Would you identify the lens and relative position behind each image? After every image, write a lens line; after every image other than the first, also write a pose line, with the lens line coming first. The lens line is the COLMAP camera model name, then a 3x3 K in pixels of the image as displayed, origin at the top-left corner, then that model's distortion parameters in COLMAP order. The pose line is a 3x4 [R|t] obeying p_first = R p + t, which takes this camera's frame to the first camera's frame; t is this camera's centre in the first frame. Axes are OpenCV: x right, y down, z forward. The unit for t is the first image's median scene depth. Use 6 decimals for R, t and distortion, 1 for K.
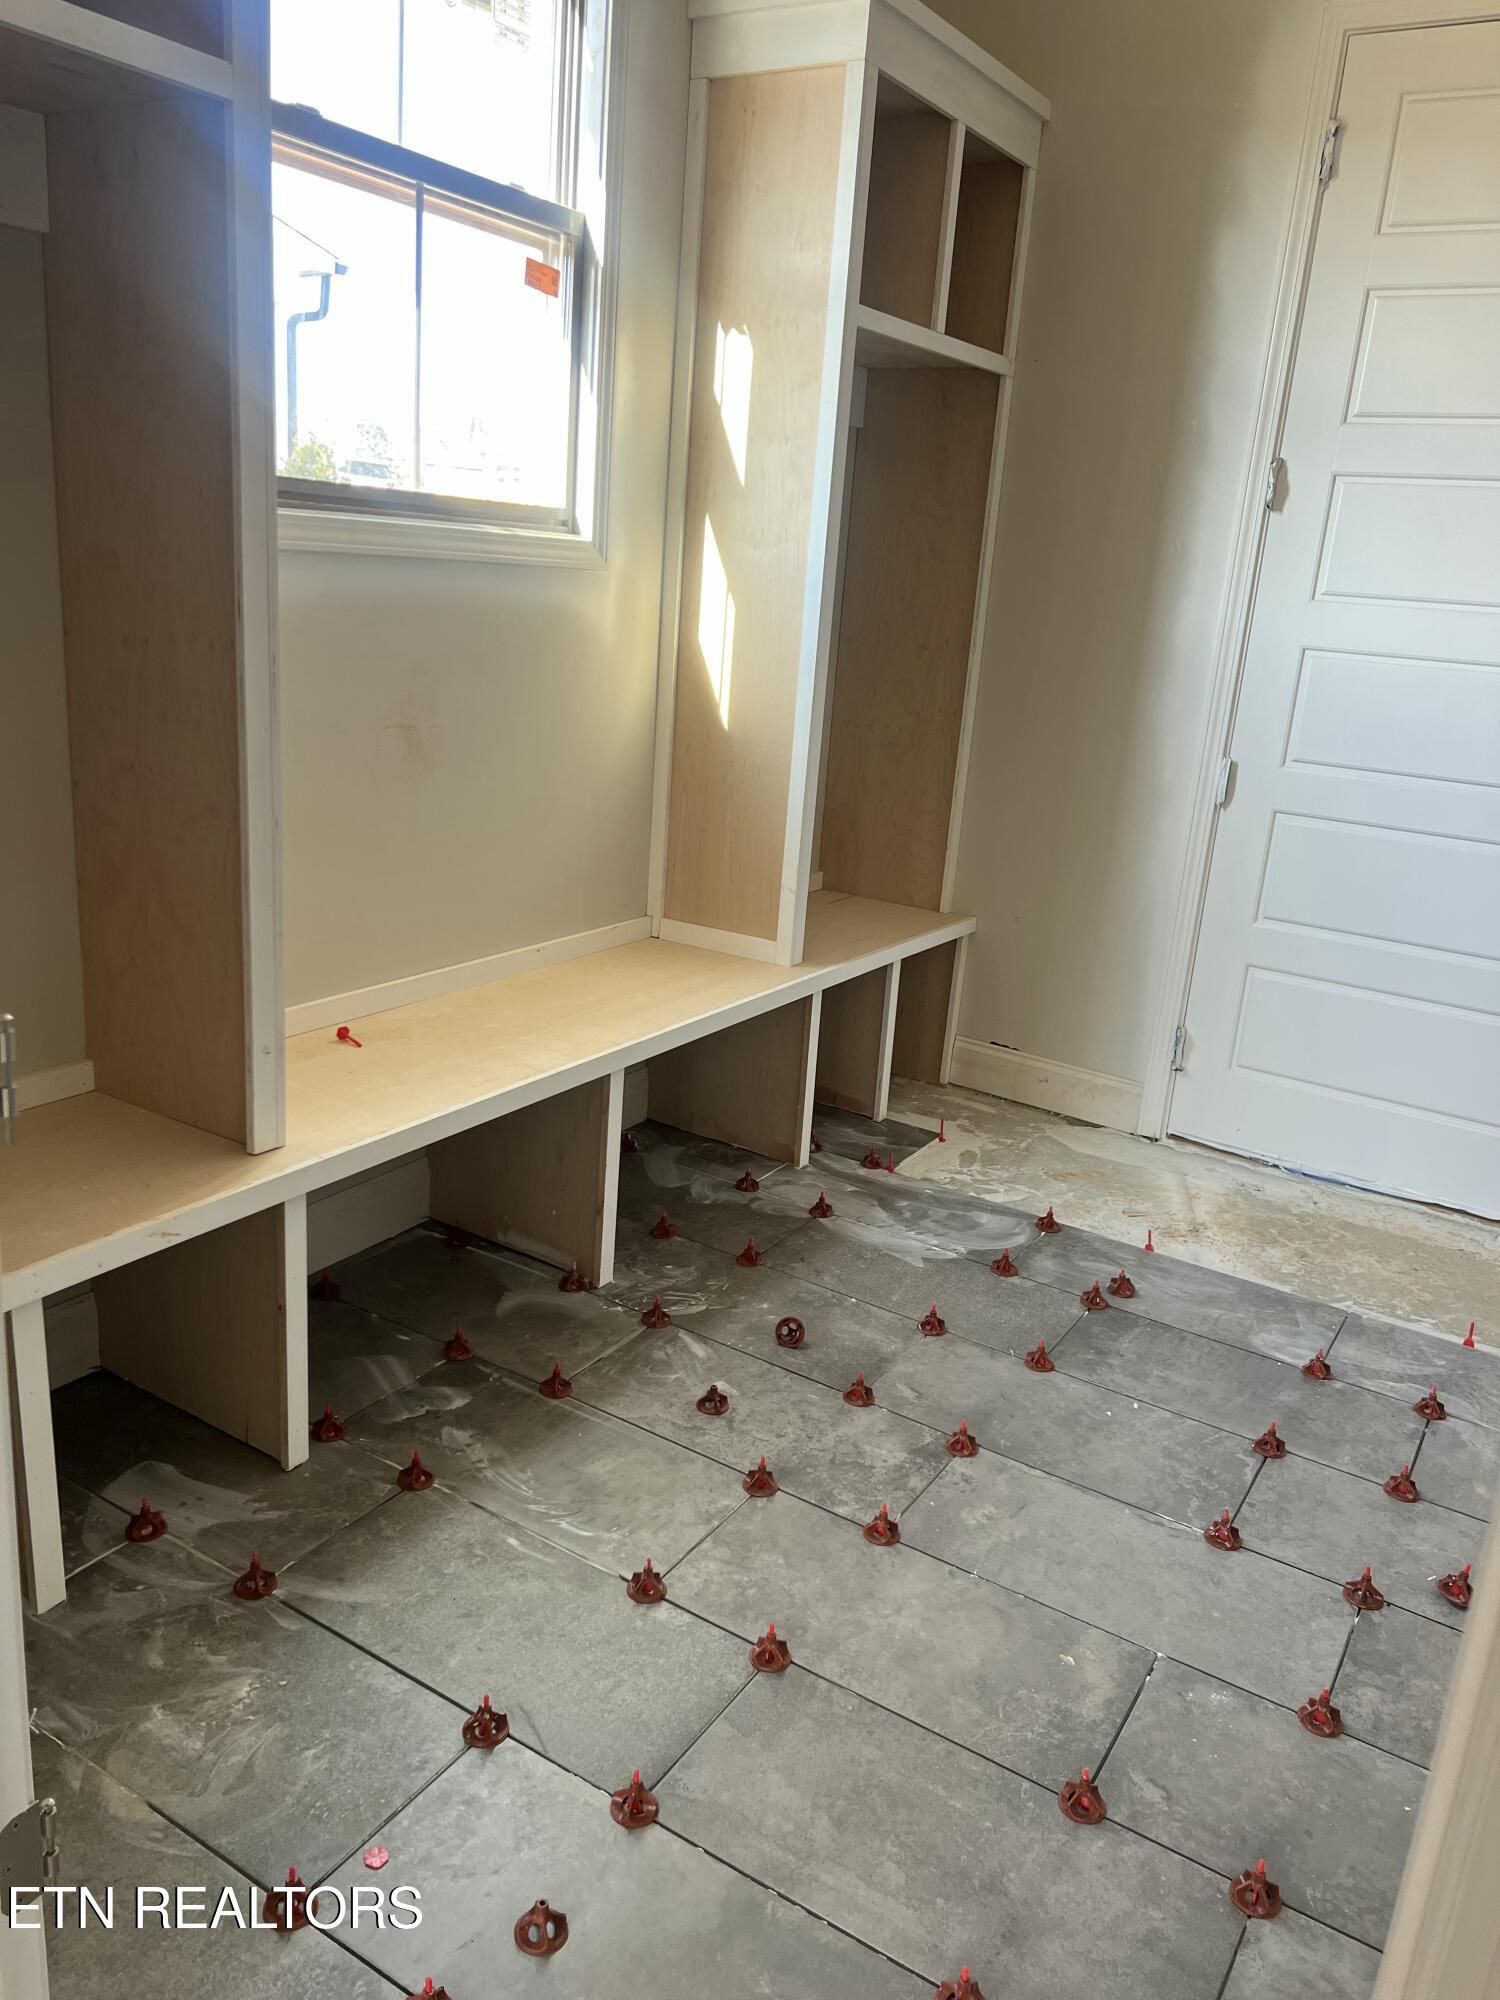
lens RADIAL K [[1491.3, 0, 752.4], [0, 1491.3, 999.6], [0, 0, 1]] dist [-0.009208, -0.012348]
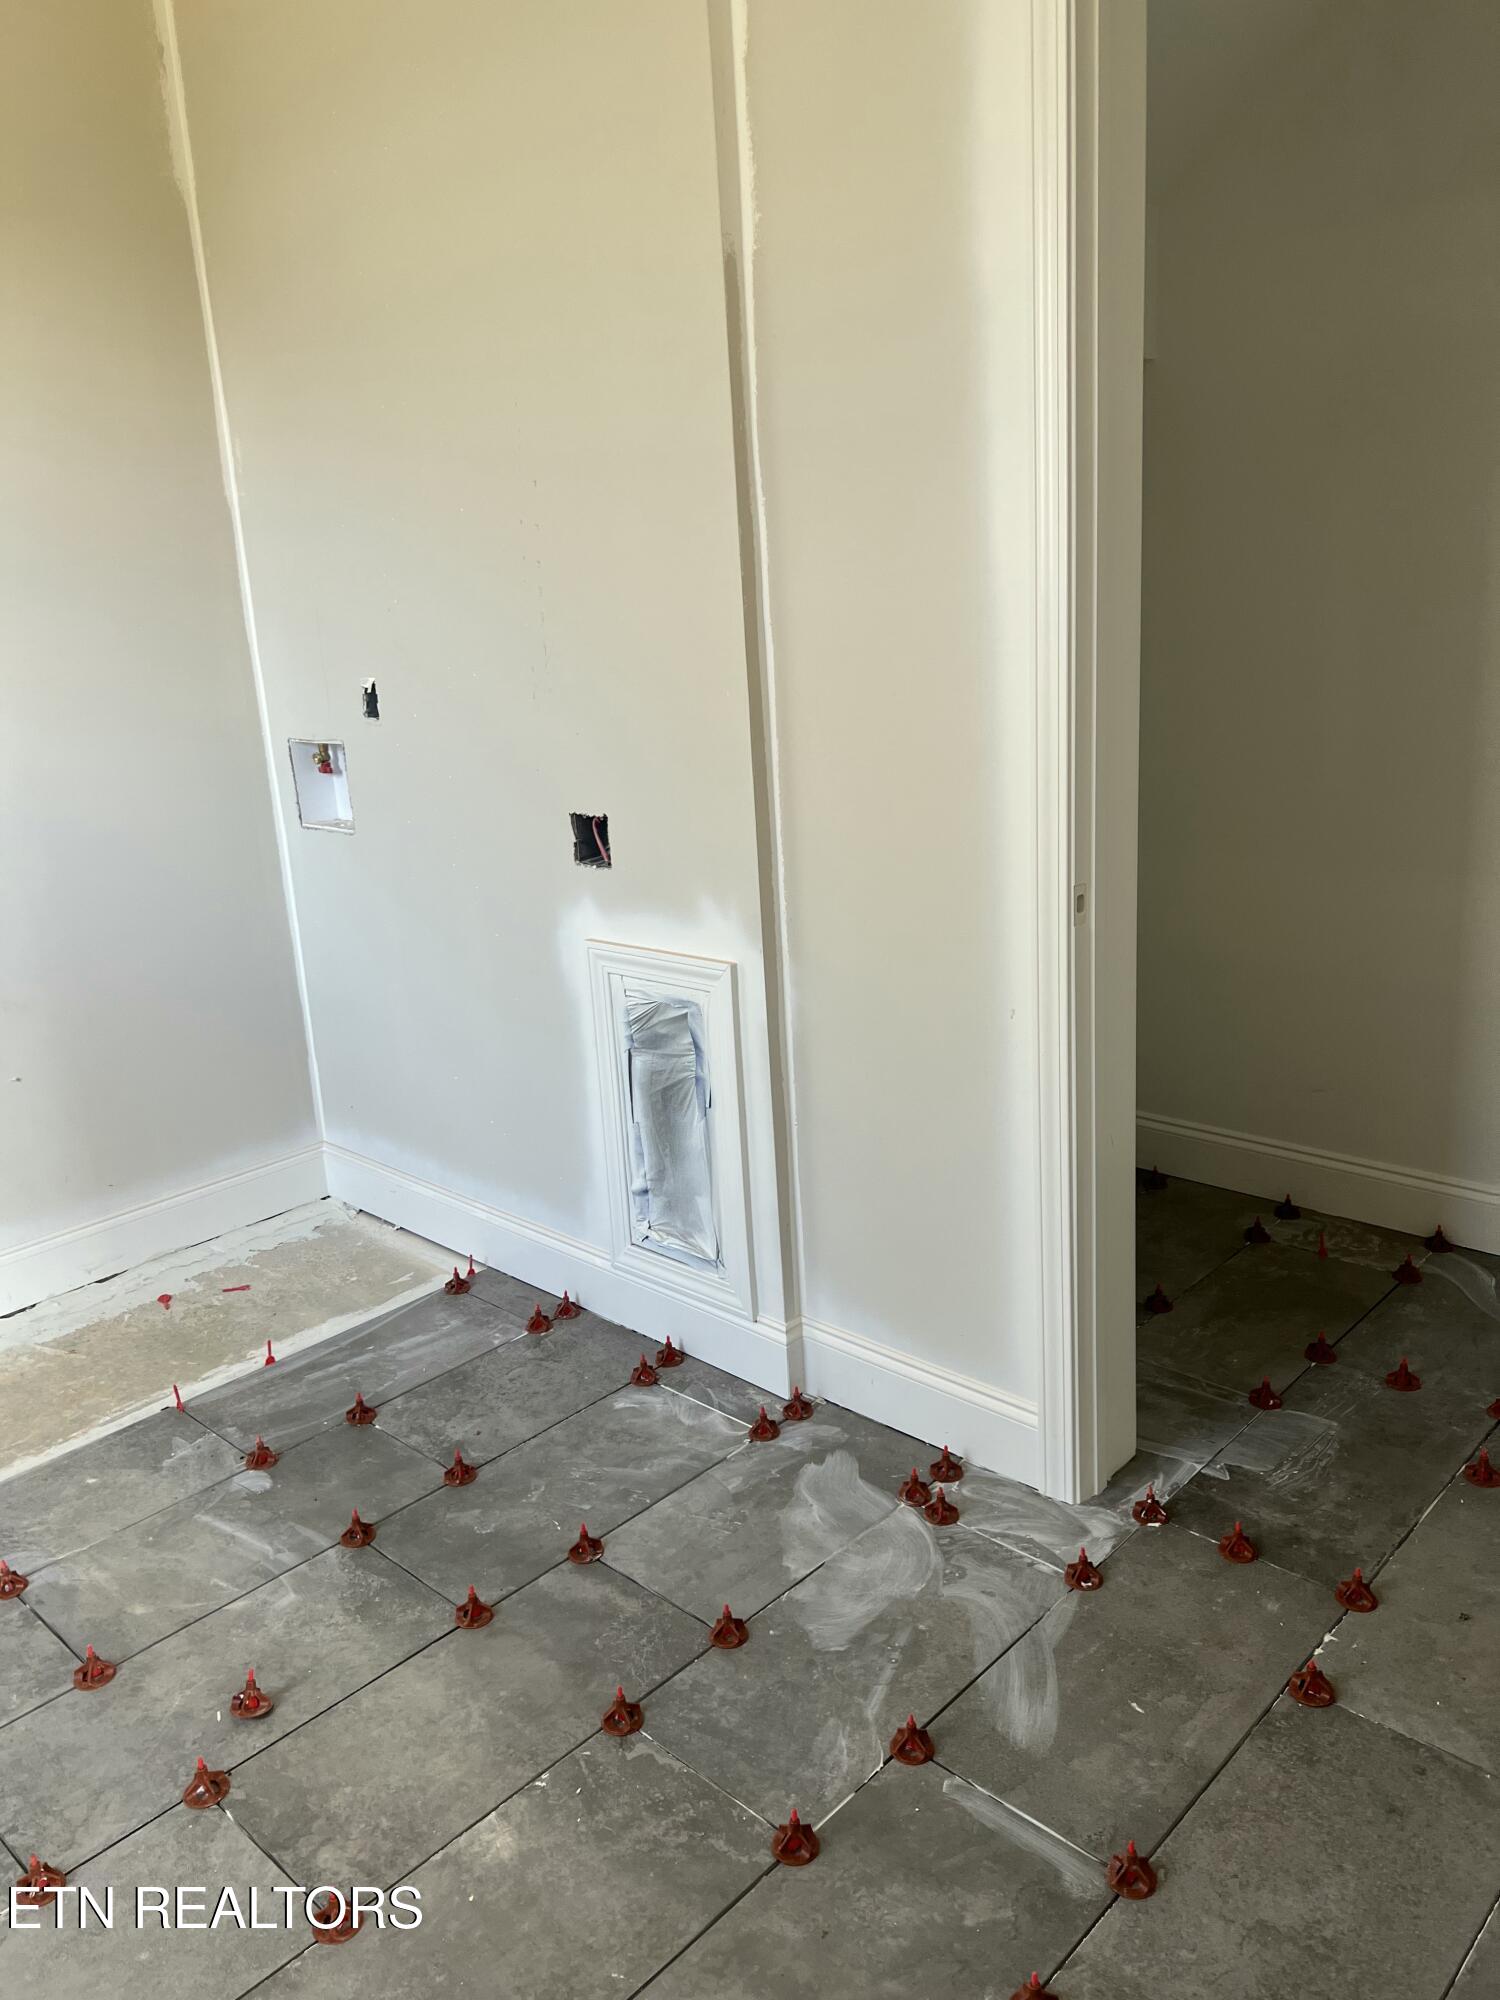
lens RADIAL K [[1491.3, 0, 751.6], [0, 1491.3, 997.9], [0, 0, 1]] dist [-0.009208, -0.012348]
pose [[0.196390, -0.331765, 0.922693, -0.165251], [0.347255, 0.903563, 0.250975, -0.117434], [-0.916976, 0.271121, 0.292658, 0.340768]]
